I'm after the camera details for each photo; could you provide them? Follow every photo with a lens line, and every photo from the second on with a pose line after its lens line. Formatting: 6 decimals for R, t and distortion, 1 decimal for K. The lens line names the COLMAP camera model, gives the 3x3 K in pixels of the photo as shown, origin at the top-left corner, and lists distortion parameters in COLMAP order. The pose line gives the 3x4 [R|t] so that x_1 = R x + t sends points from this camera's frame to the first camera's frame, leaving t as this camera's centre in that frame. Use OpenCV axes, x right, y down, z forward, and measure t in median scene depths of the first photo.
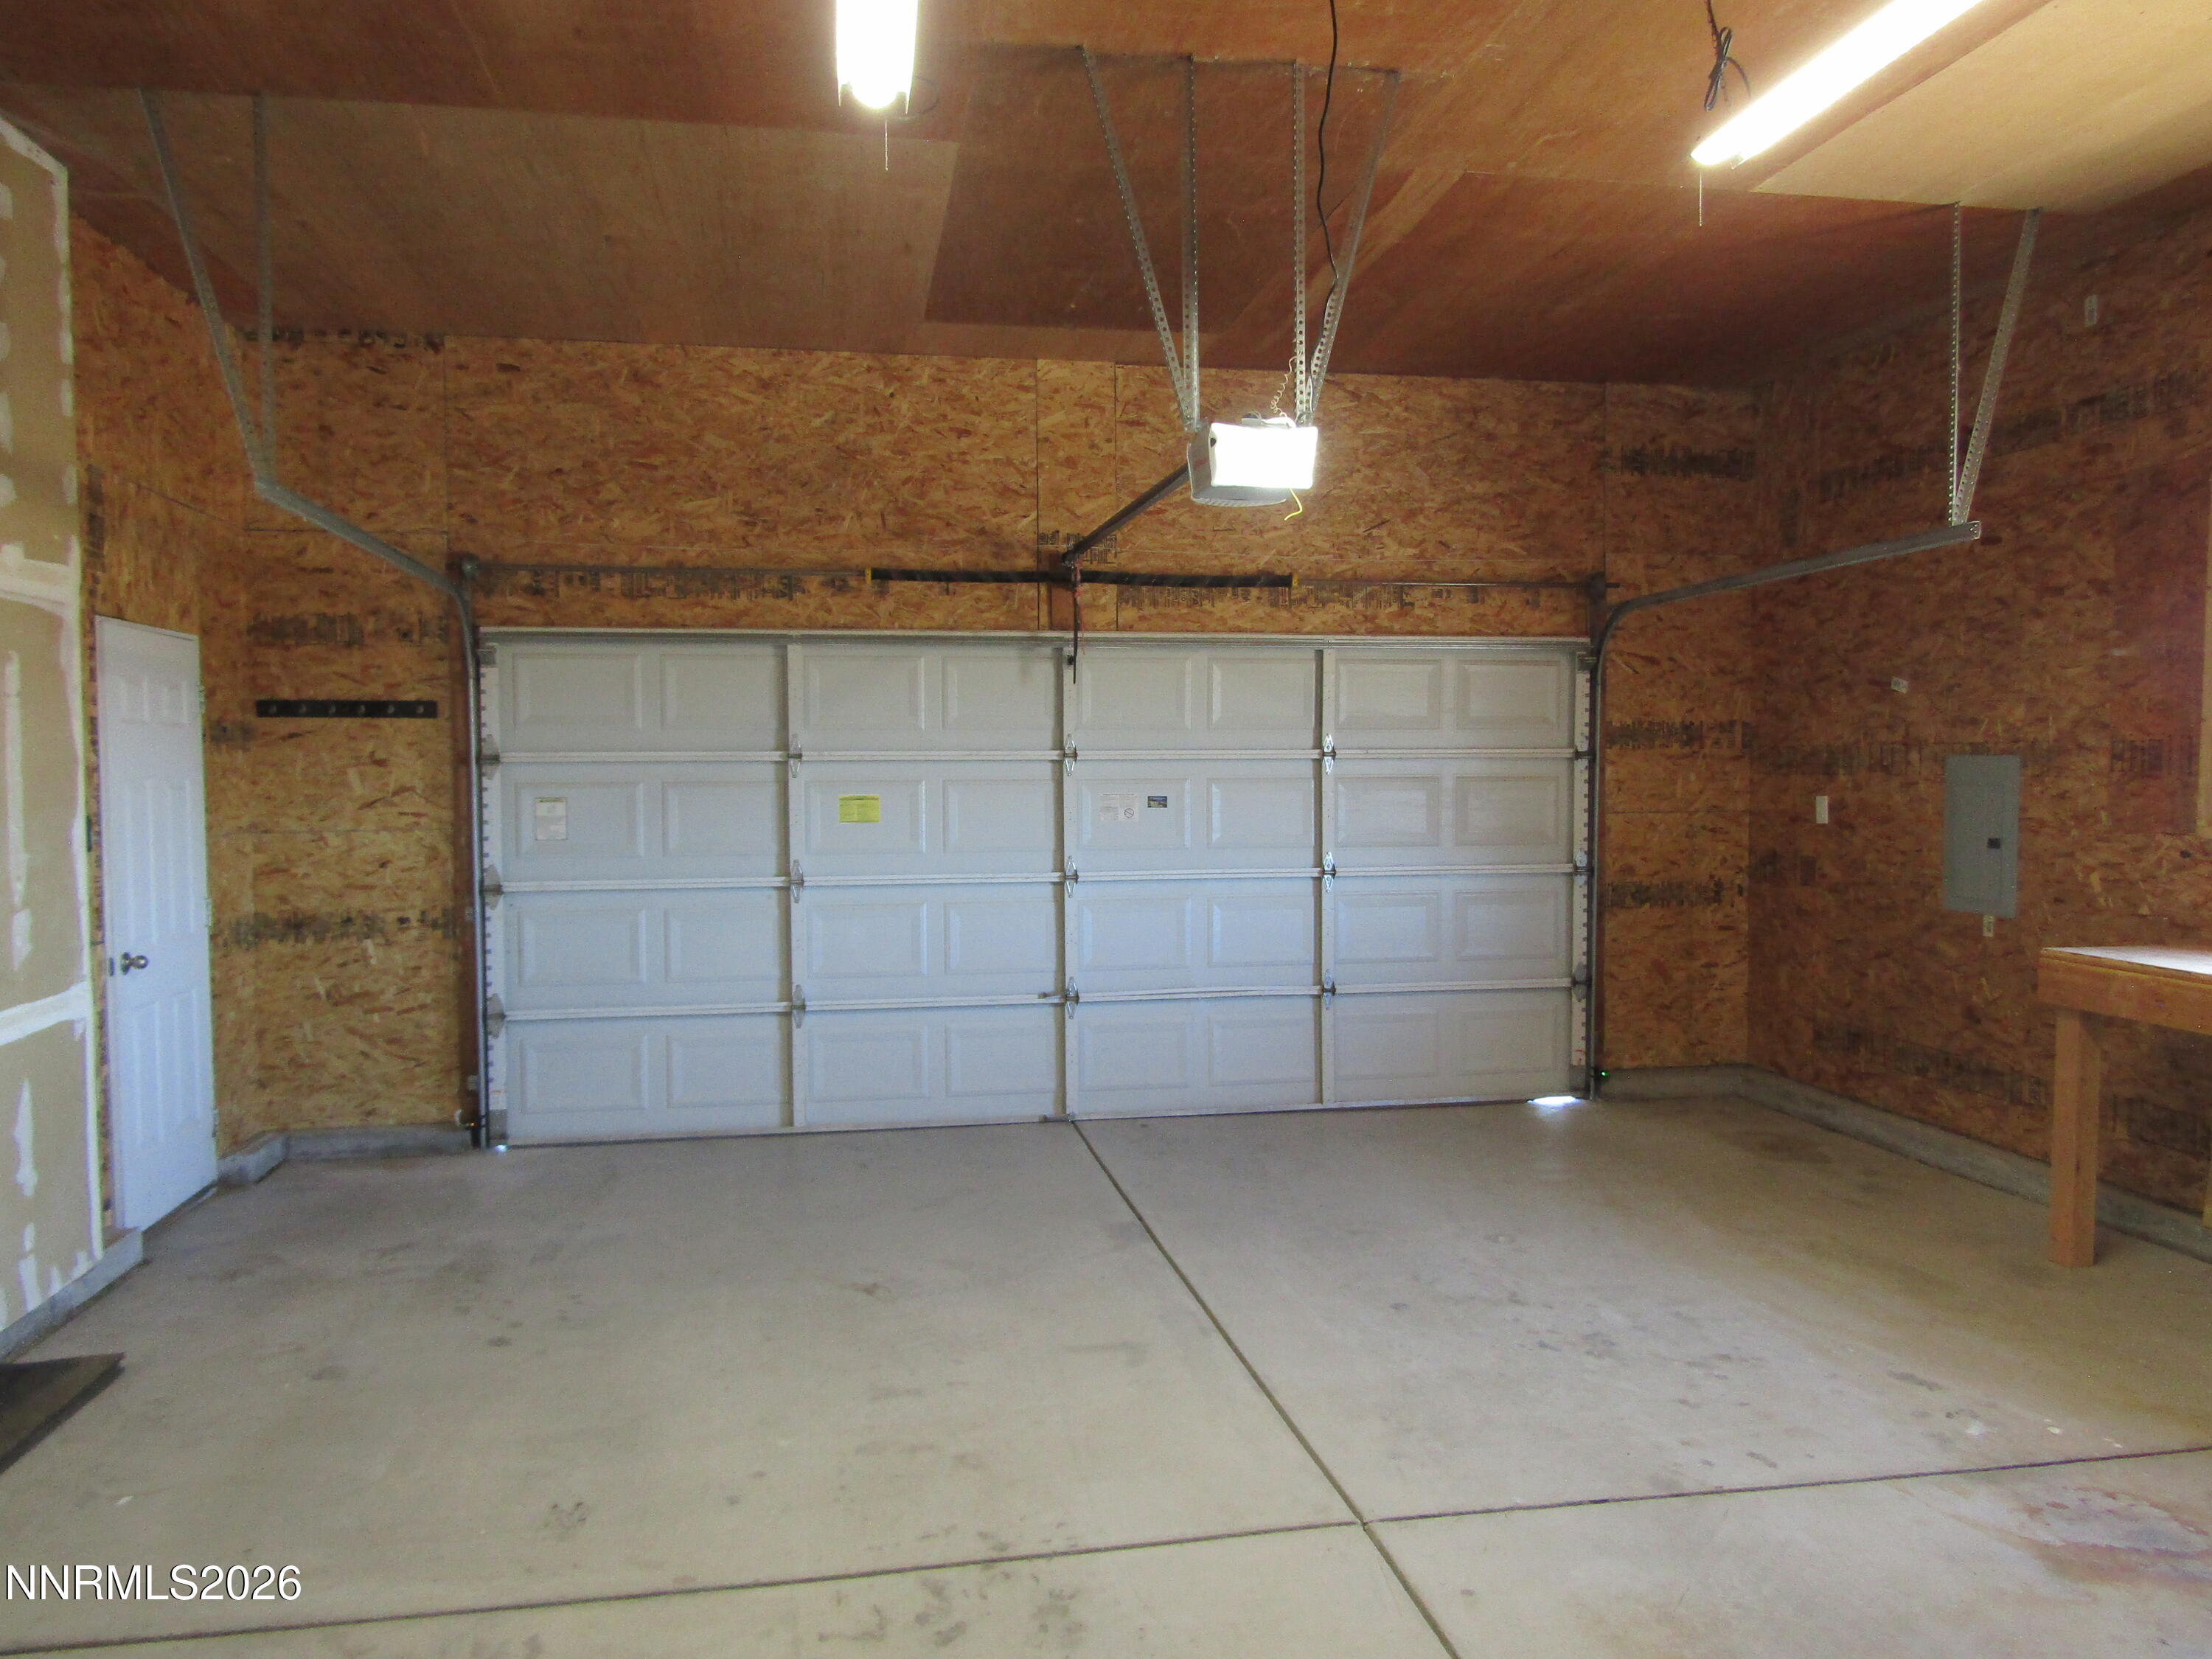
lens RADIAL K [[1570.1, 0, 1107.6], [0, 1570.1, 826.8], [0, 0, 1]] dist [-0.013404, 0.004328]
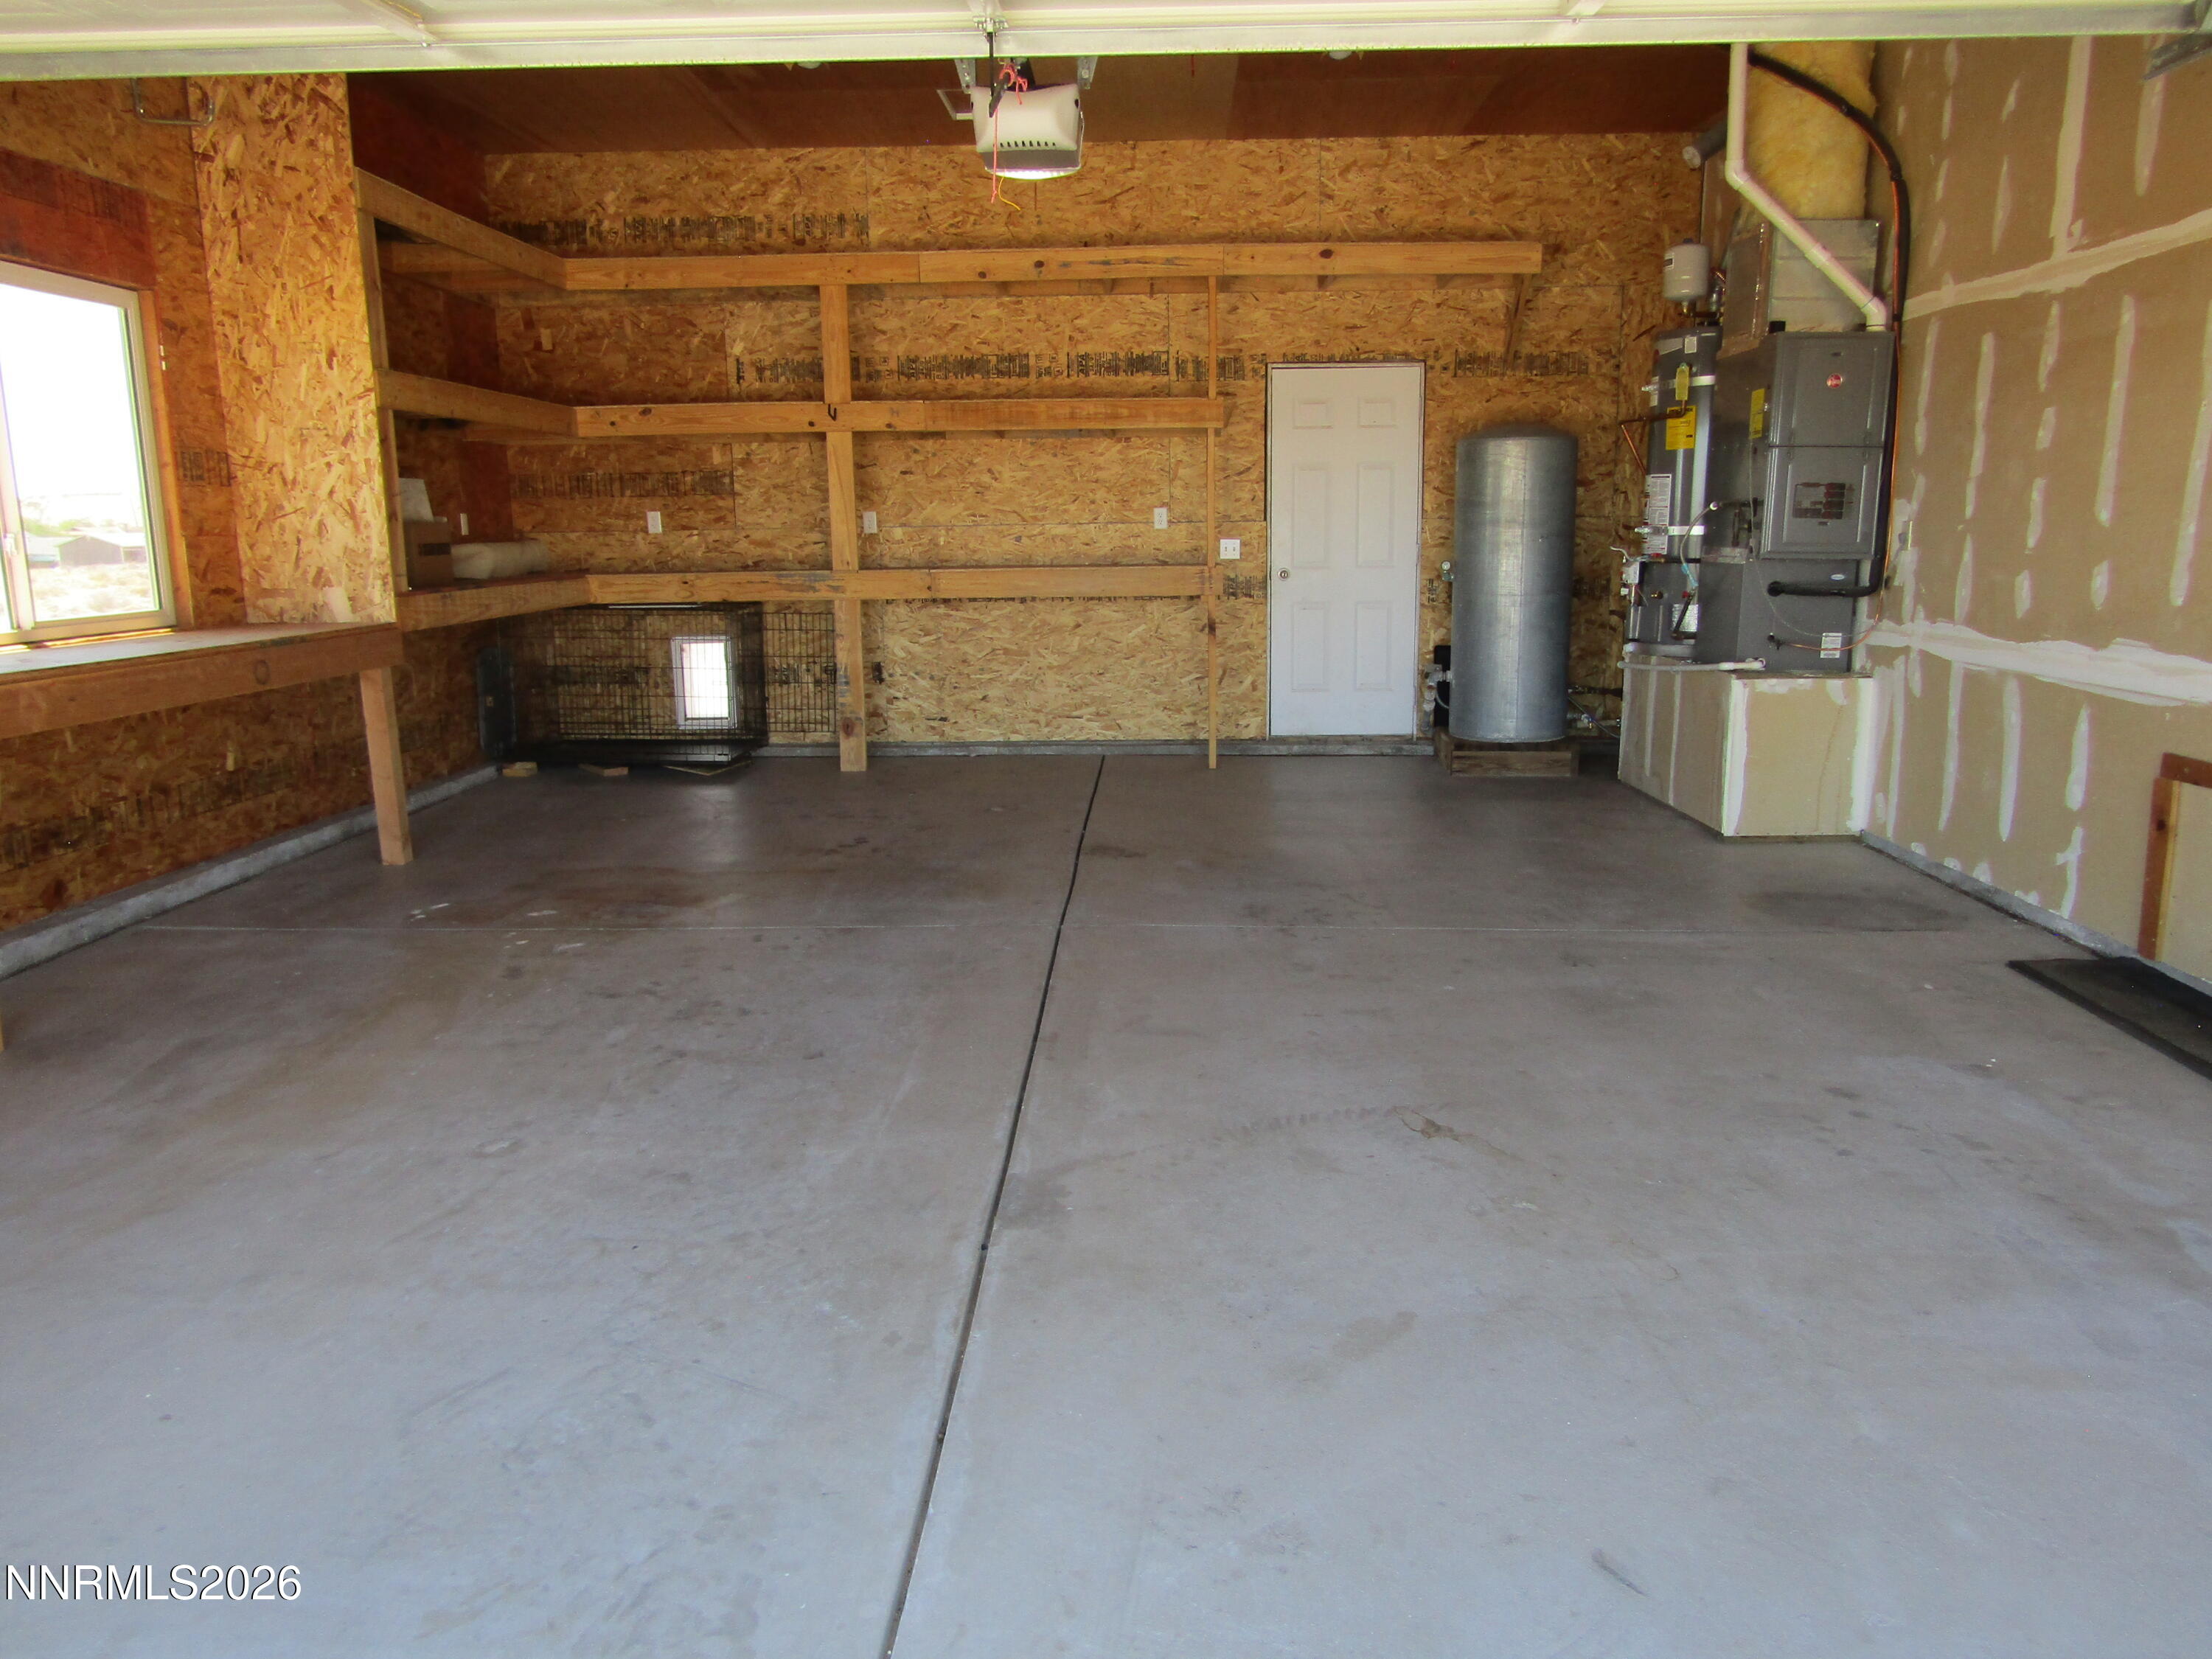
lens RADIAL K [[1570.1, 0, 1107.6], [0, 1570.1, 826.8], [0, 0, 1]] dist [-0.013404, 0.004328]
pose [[-0.977321, -0.028443, 0.209843, -0.175708], [0.020958, 0.973082, 0.229503, -0.023131], [-0.210722, 0.228696, -0.950418, 1.956485]]
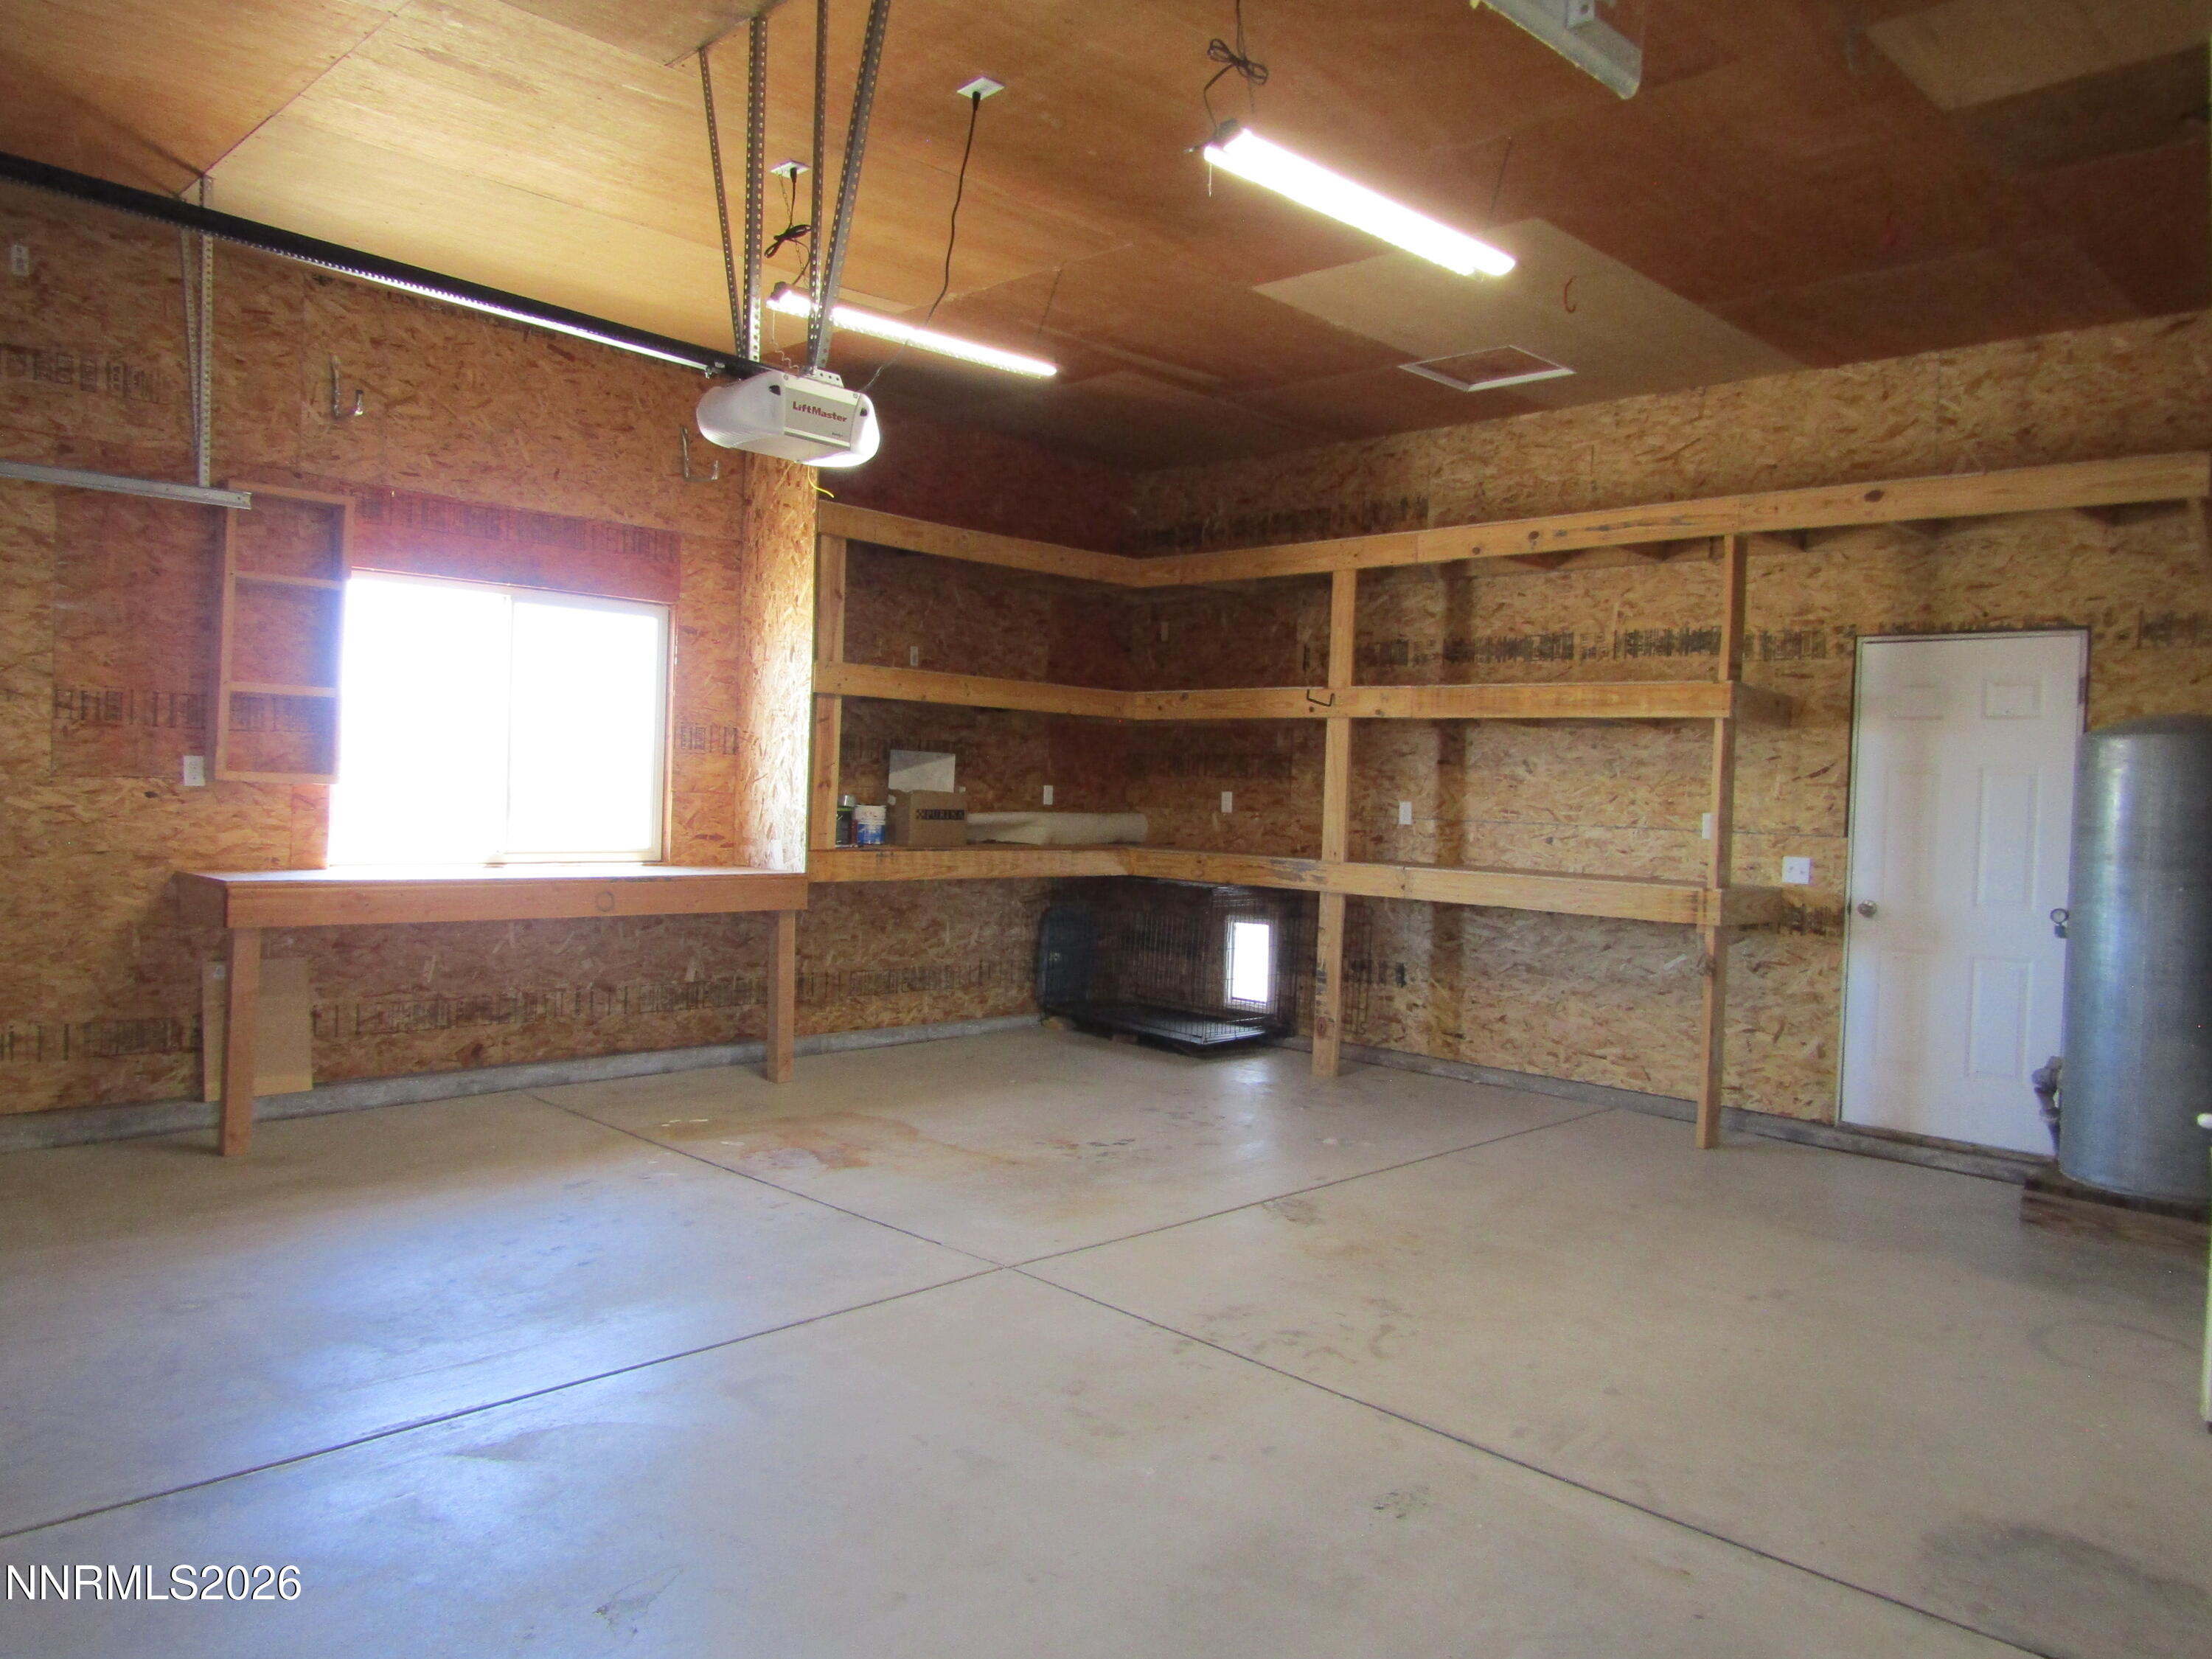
lens RADIAL K [[1575.0, 0, 1101.8], [0, 1575.0, 825.1], [0, 0, 1]] dist [-0.010089, 0.001961]
pose [[-0.571740, -0.040424, 0.819439, -0.812552], [-0.002988, 0.998881, 0.047191, -0.020529], [-0.820430, 0.024533, -0.571221, 1.350460]]
